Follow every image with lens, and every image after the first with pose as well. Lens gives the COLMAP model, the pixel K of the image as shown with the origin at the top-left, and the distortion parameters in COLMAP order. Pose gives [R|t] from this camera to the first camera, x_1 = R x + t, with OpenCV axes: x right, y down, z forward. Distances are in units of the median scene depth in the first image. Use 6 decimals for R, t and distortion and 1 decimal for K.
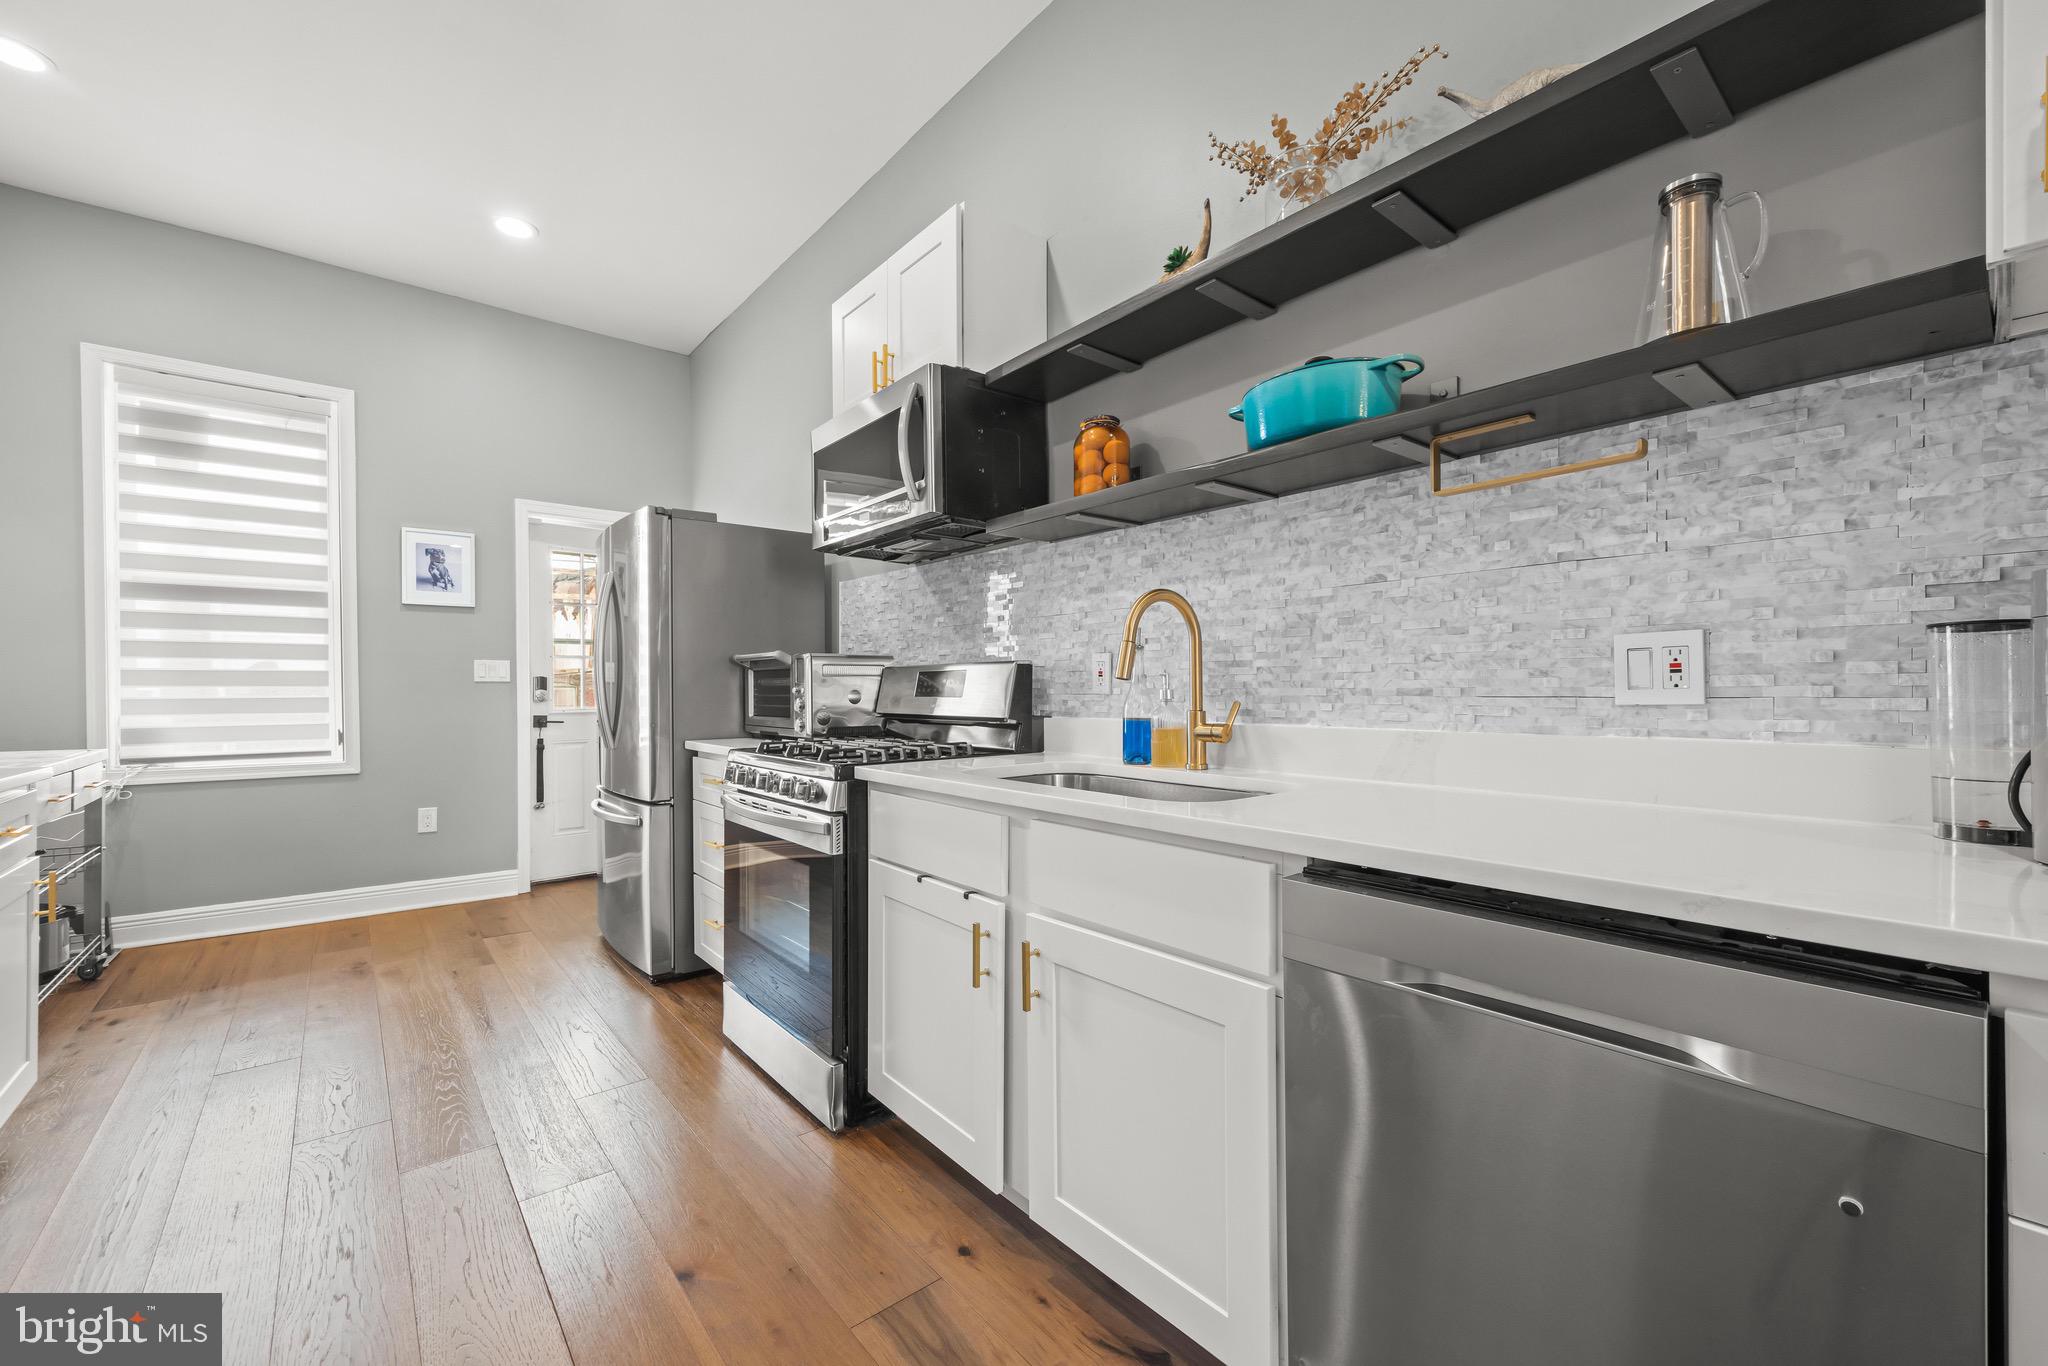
lens RADIAL K [[819.1, 0, 1021.6], [0, 819.1, 692.1], [0, 0, 1]] dist [0.000147, -0.000427]
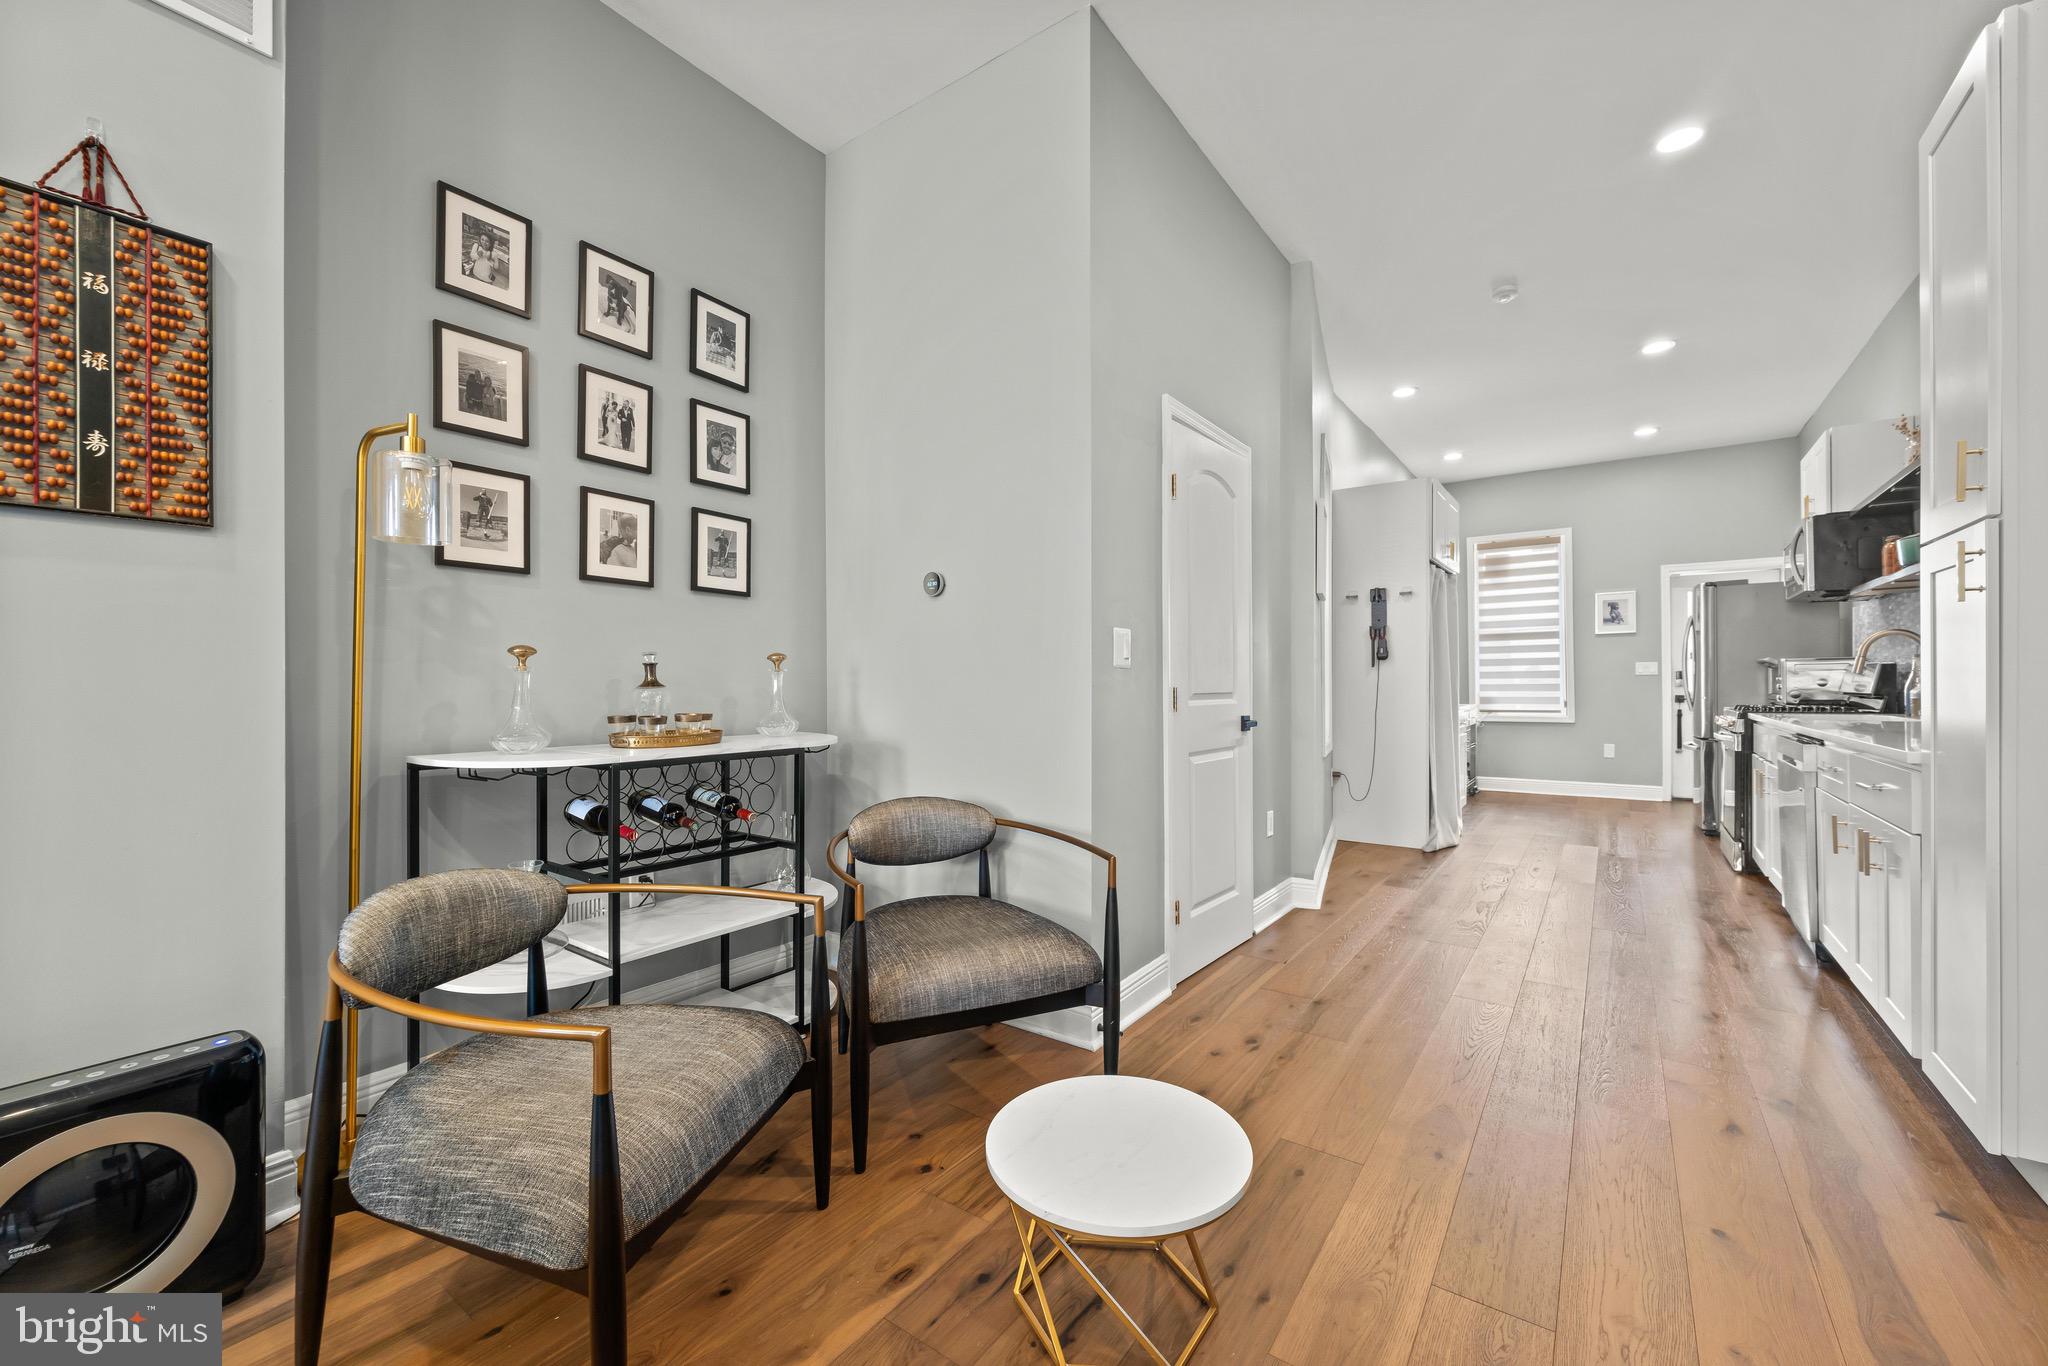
lens RADIAL K [[819.1, 0, 1023.4], [0, 819.1, 688.1], [0, 0, 1]] dist [0.000147, -0.000427]
pose [[0.251357, 0.003103, -0.967890, 1.070183], [0.004025, 0.999983, 0.004251, 0.003958], [0.967886, -0.004965, 0.251340, -1.084202]]
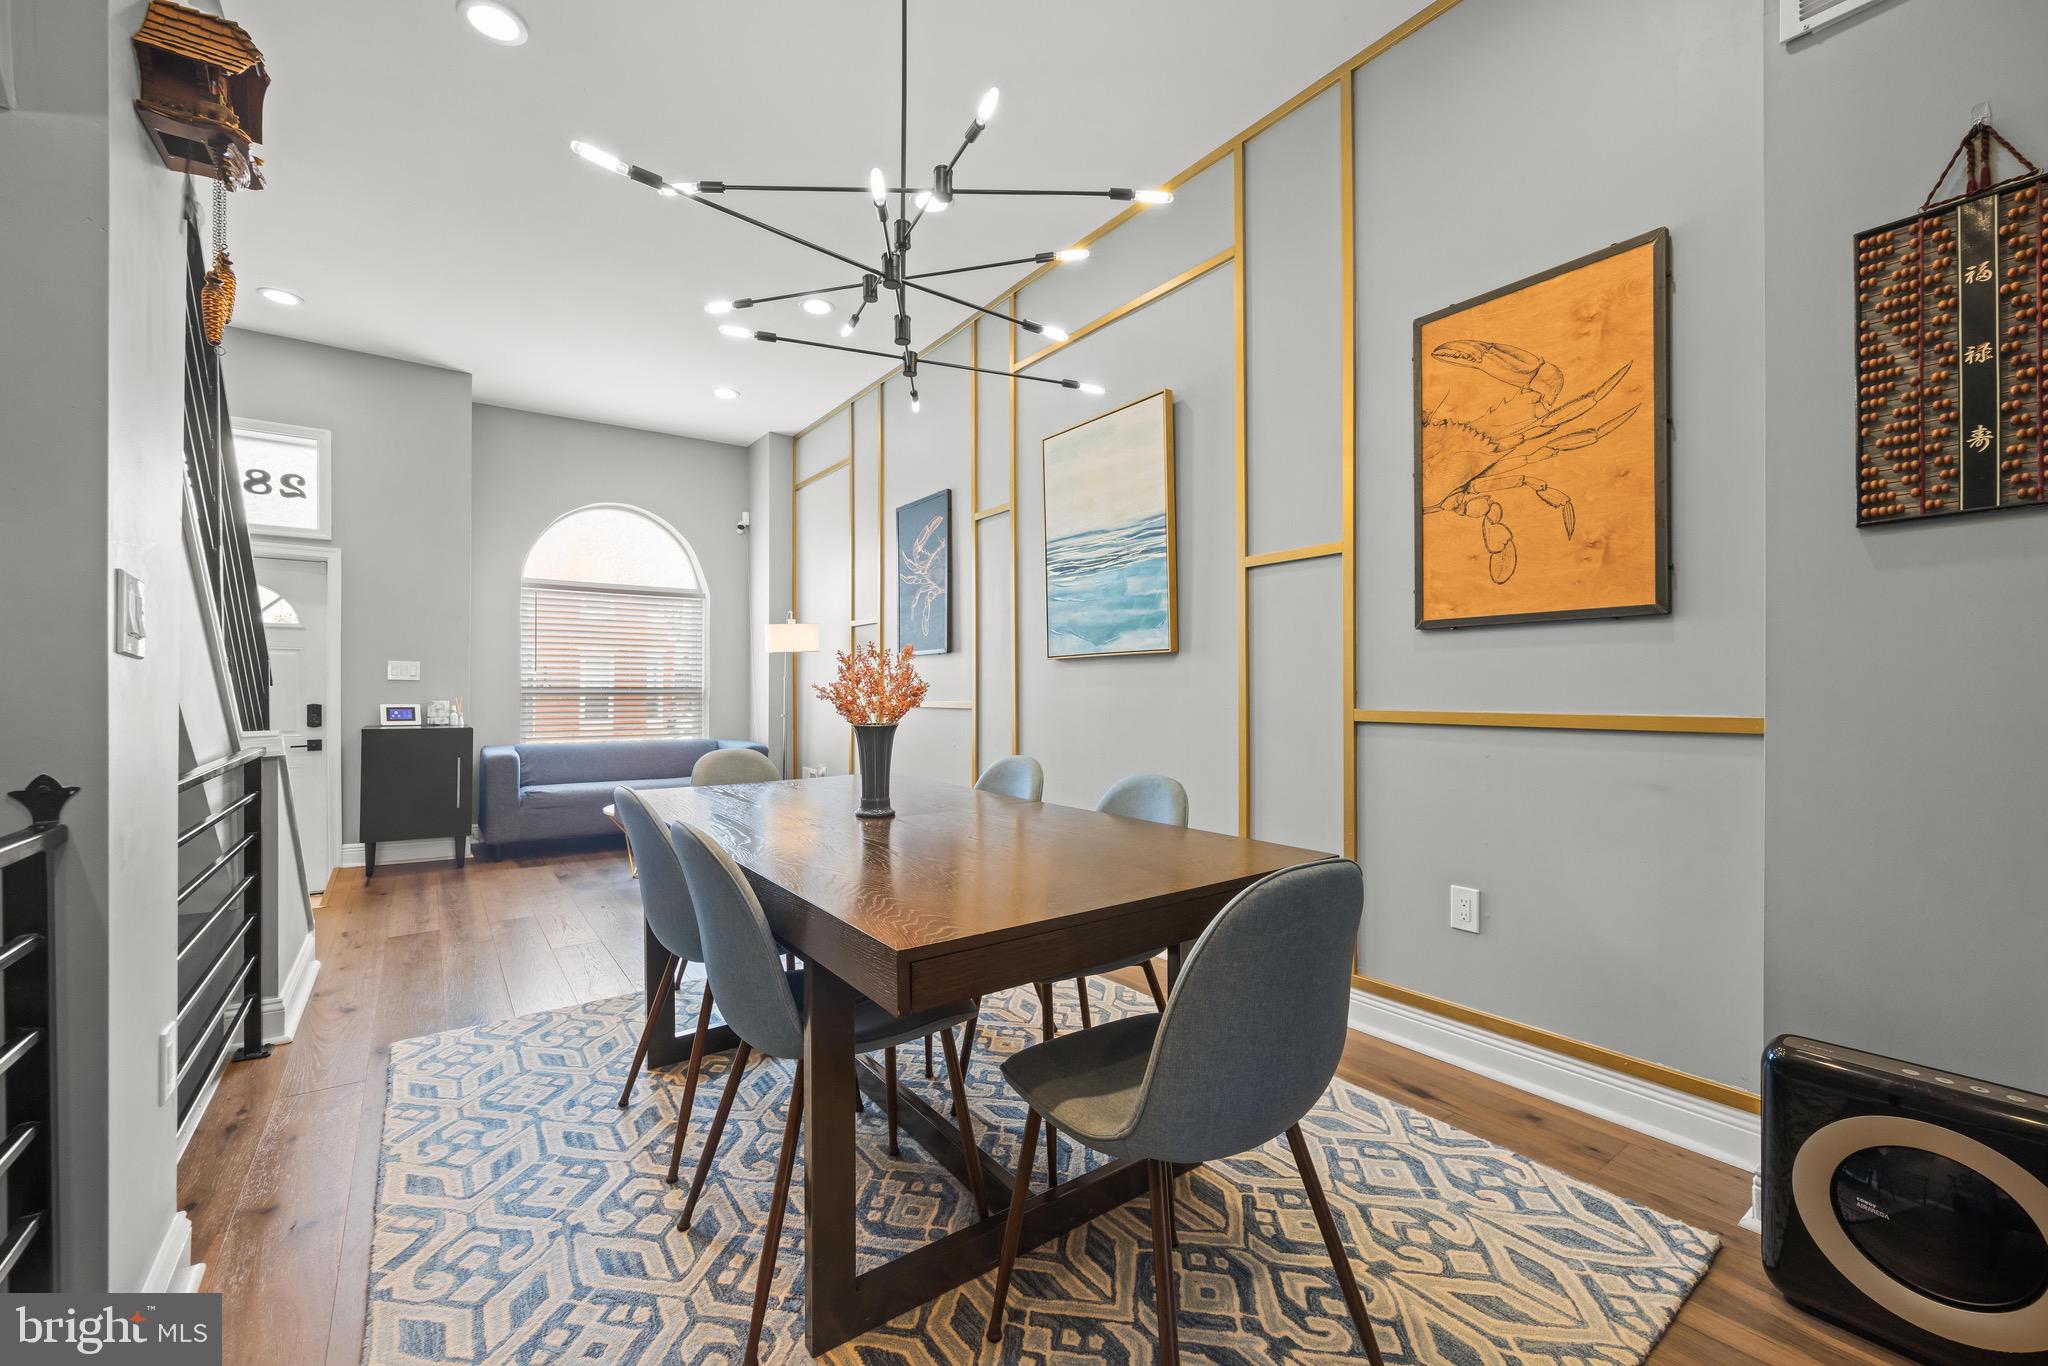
lens RADIAL K [[819.1, 0, 1027.8], [0, 819.1, 691.9], [0, 0, 1]] dist [0.000147, -0.000427]
pose [[-0.998546, 0.002339, 0.053860, 0.975436], [0.002456, 0.999995, 0.002110, 0.001799], [-0.053855, 0.002239, -0.998546, -0.985839]]
